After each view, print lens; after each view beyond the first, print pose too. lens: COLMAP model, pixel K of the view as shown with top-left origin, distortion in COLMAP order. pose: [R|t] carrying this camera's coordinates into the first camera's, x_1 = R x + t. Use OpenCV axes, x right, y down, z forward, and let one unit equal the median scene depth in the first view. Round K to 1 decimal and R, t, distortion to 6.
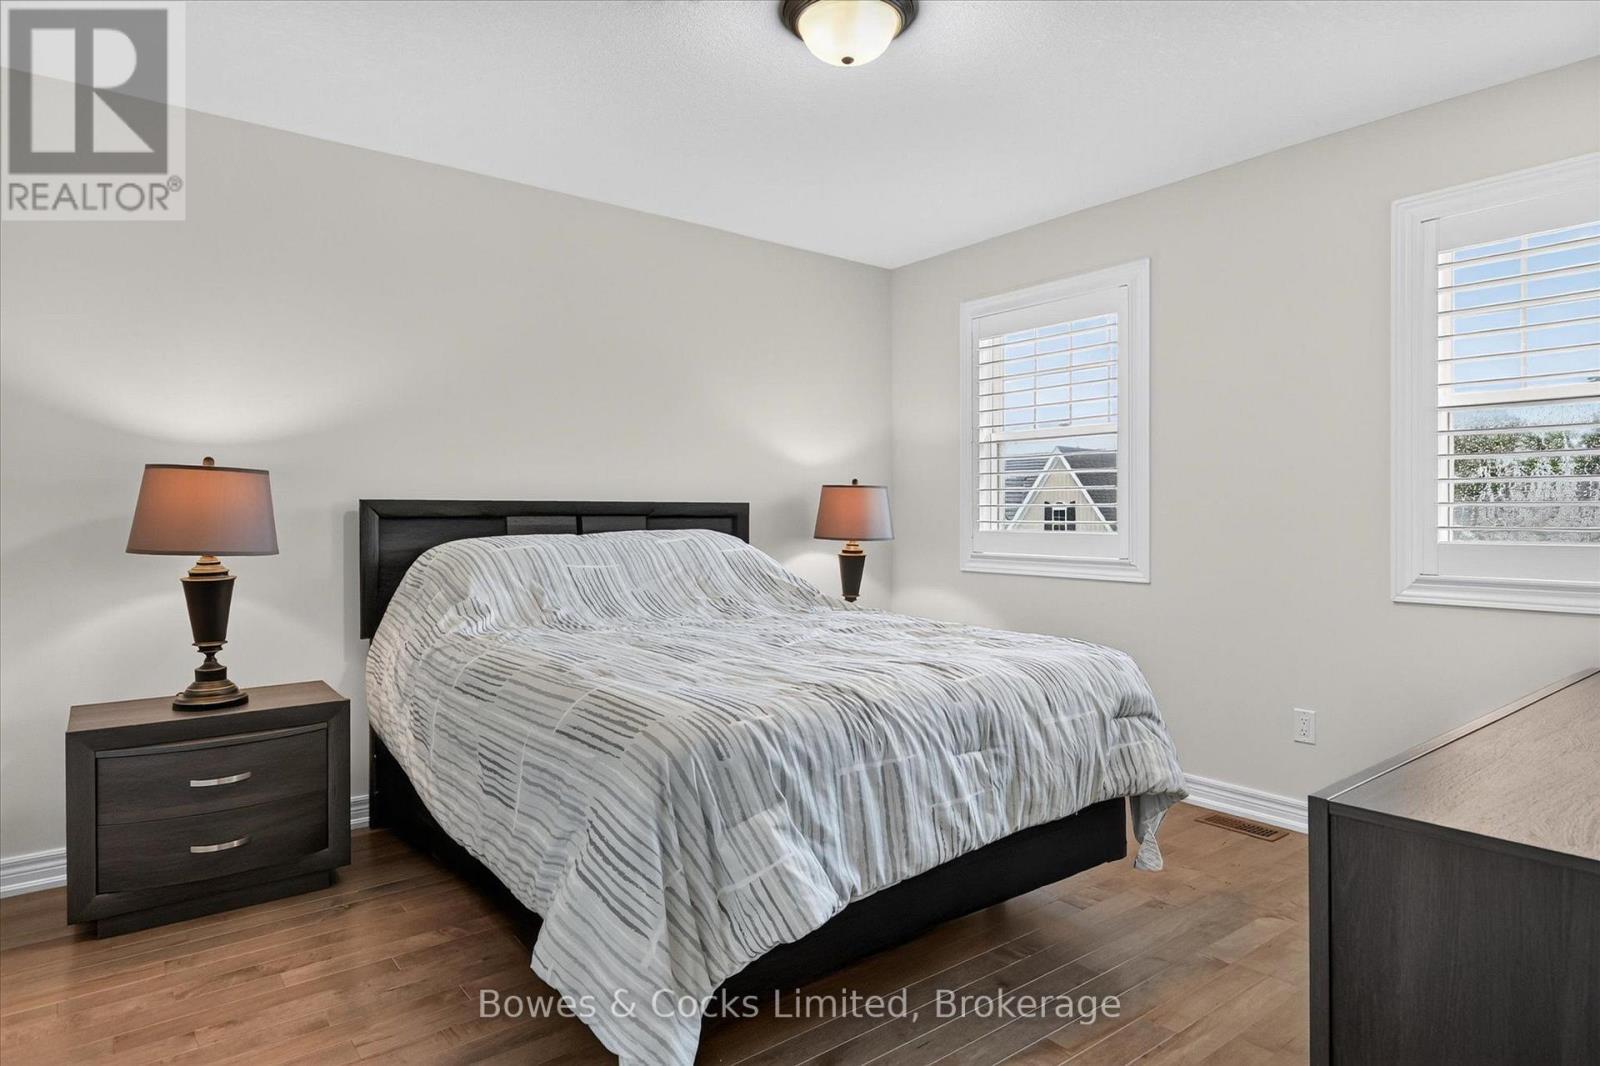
lens RADIAL K [[910.1, 0, 795.1], [0, 910.1, 517.8], [0, 0, 1]] dist [-0.000533, -0.000174]
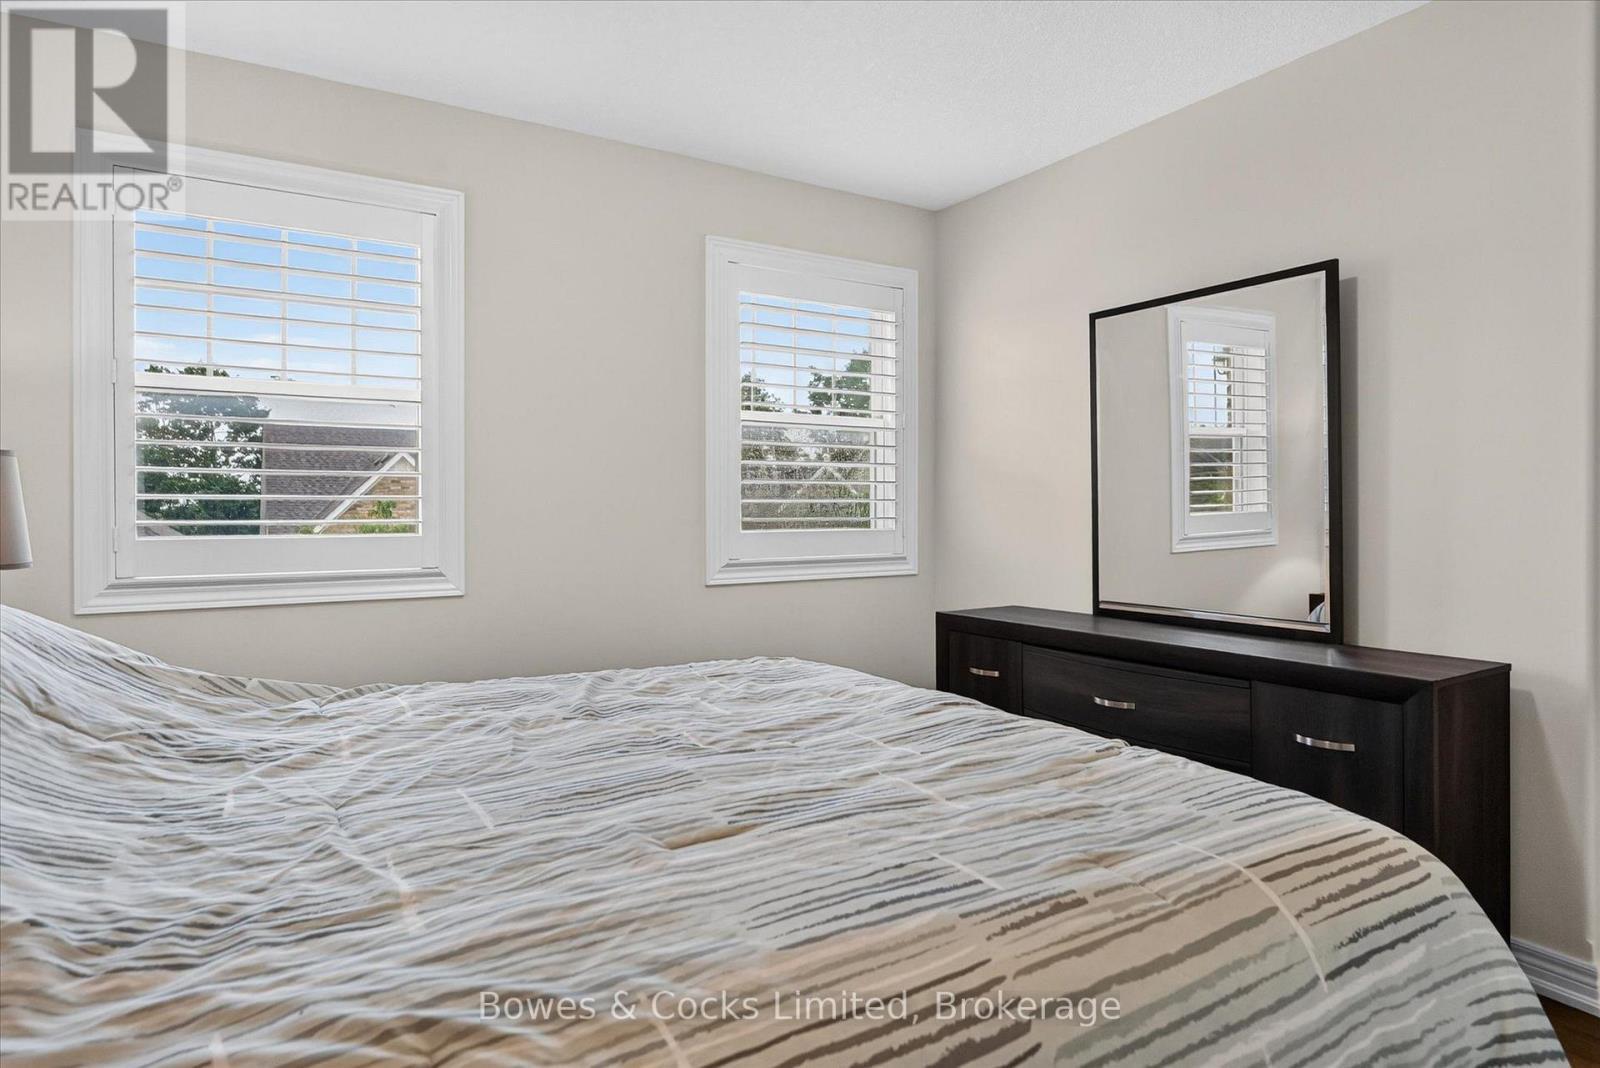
lens RADIAL K [[910.1, 0, 795.1], [0, 910.1, 518.8], [0, 0, 1]] dist [-0.000533, -0.000174]
pose [[0.119286, -0.010893, 0.992800, -0.479962], [0.004514, 0.999935, 0.010429, -0.003538], [-0.992850, 0.003237, 0.119327, 0.775512]]
